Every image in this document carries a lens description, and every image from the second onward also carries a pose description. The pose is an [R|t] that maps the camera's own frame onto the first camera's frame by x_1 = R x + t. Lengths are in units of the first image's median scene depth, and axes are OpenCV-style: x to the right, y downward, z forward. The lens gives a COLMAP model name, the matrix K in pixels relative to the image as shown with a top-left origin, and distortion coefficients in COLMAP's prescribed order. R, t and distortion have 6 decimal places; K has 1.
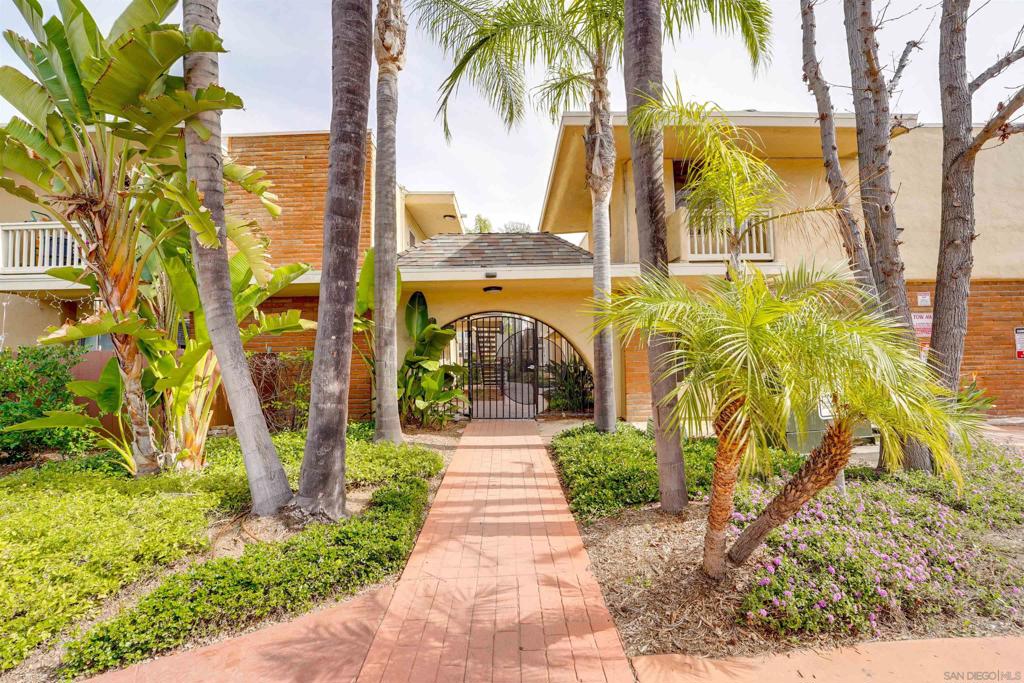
lens RADIAL K [[436.8, 0, 512.0], [0, 436.8, 341.5], [0, 0, 1]] dist [-0.001611, -0.000250]
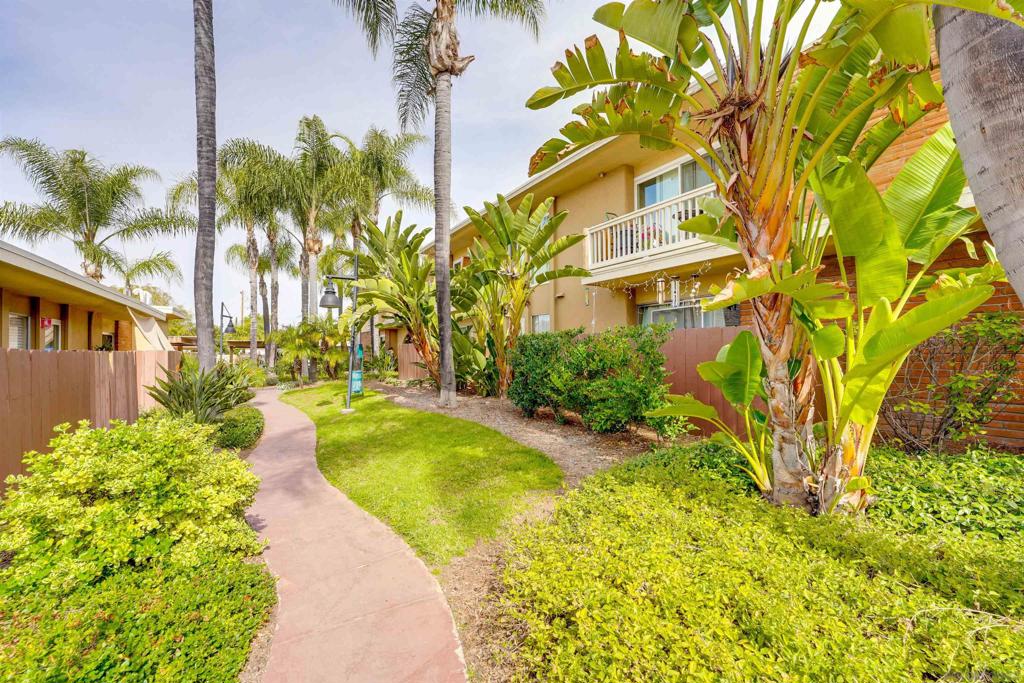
lens RADIAL K [[436.8, 0, 512.0], [0, 436.8, 341.5], [0, 0, 1]] dist [-0.001611, -0.000250]
pose [[0.548608, -0.004150, -0.836069, -0.513162], [0.035225, 0.999214, 0.018155, 0.026412], [0.835337, -0.039411, 0.548324, 0.259429]]
